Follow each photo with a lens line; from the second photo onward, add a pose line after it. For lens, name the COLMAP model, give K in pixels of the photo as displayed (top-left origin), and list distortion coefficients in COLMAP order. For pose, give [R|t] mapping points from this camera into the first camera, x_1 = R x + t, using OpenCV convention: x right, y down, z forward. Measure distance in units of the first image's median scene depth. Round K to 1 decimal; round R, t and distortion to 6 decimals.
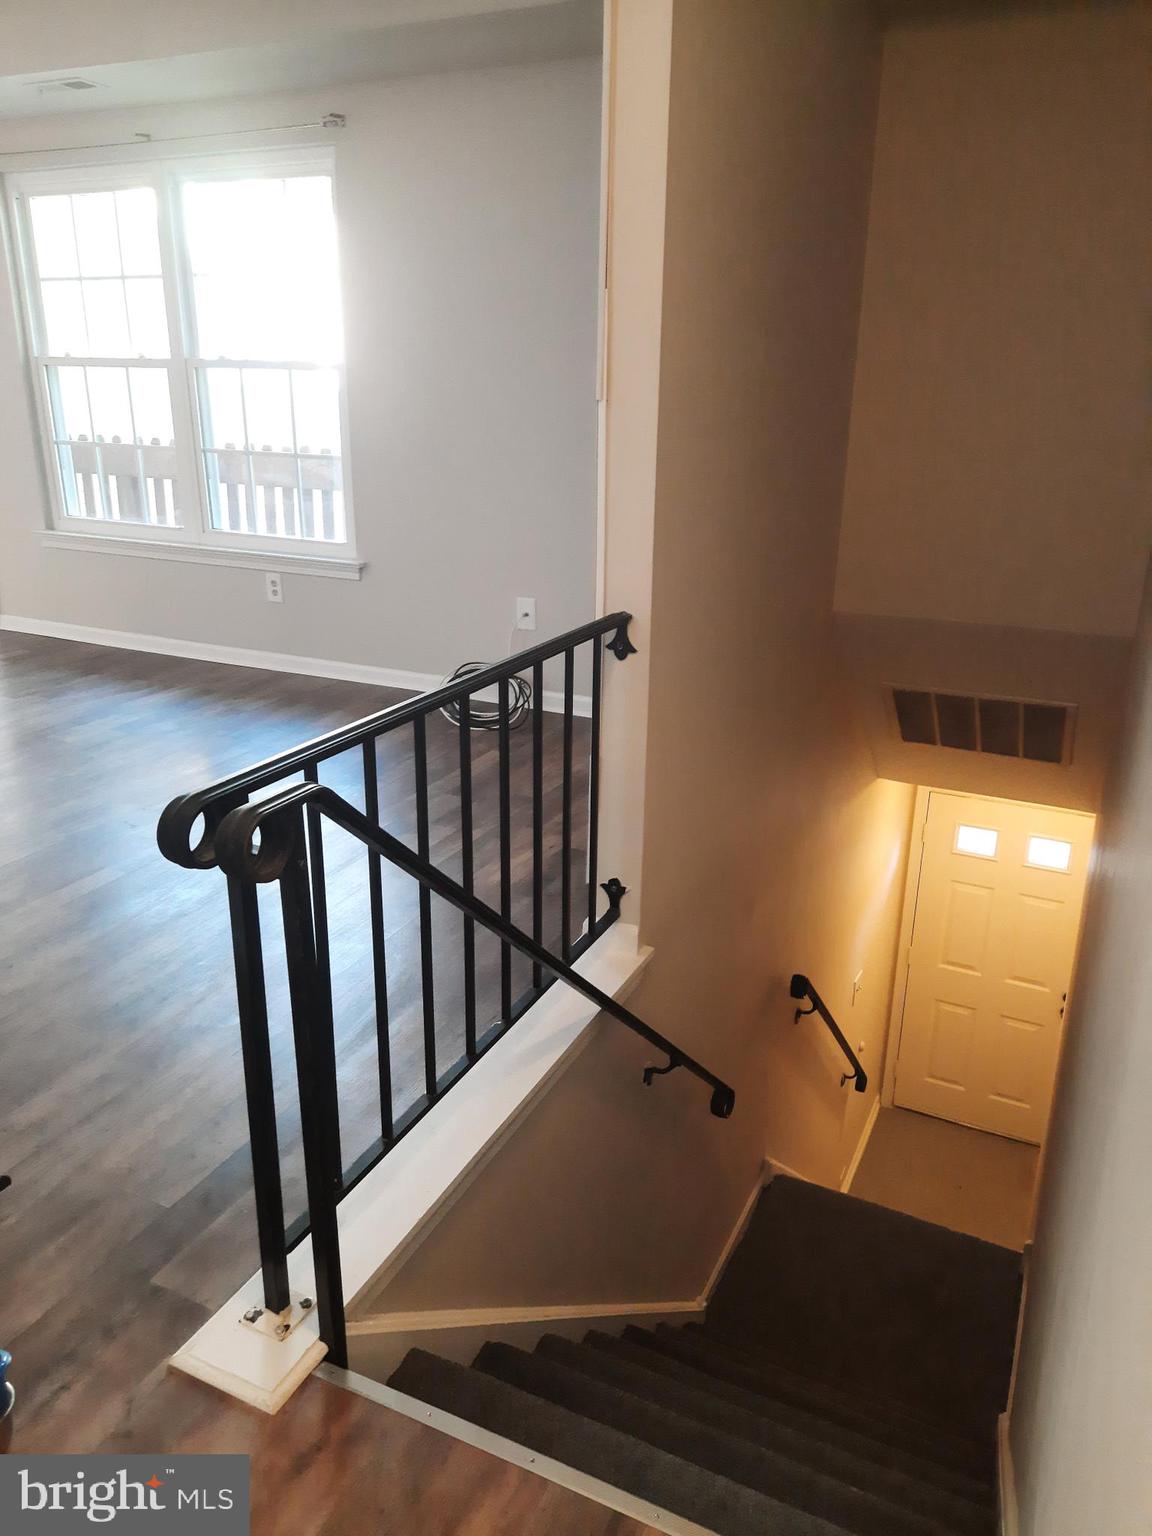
lens RADIAL K [[1131.3, 0, 576.0], [0, 1131.3, 768.0], [0, 0, 1]] dist [0.024099, -0.004753]
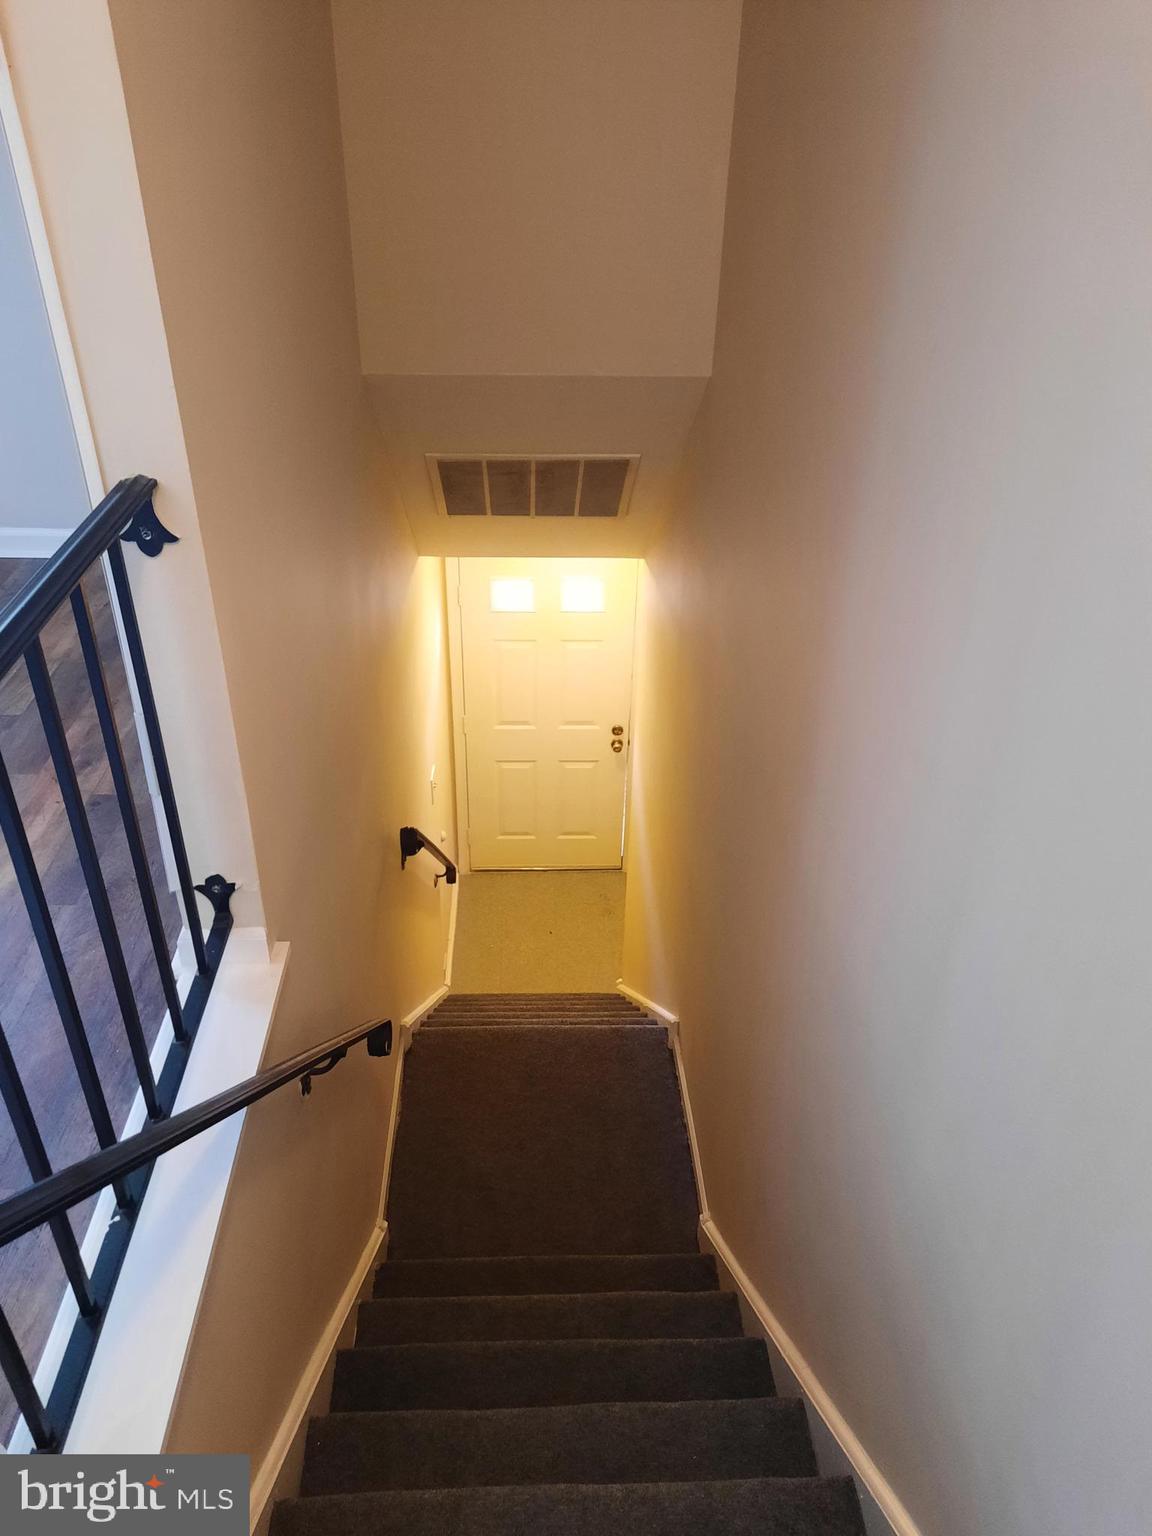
lens RADIAL K [[1131.3, 0, 576.0], [0, 1131.3, 768.0], [0, 0, 1]] dist [0.024099, -0.004753]
pose [[0.882880, -0.247666, 0.398979, -0.016983], [0.145169, 0.951944, 0.269681, -0.065783], [-0.446597, -0.180177, 0.876406, 0.193611]]
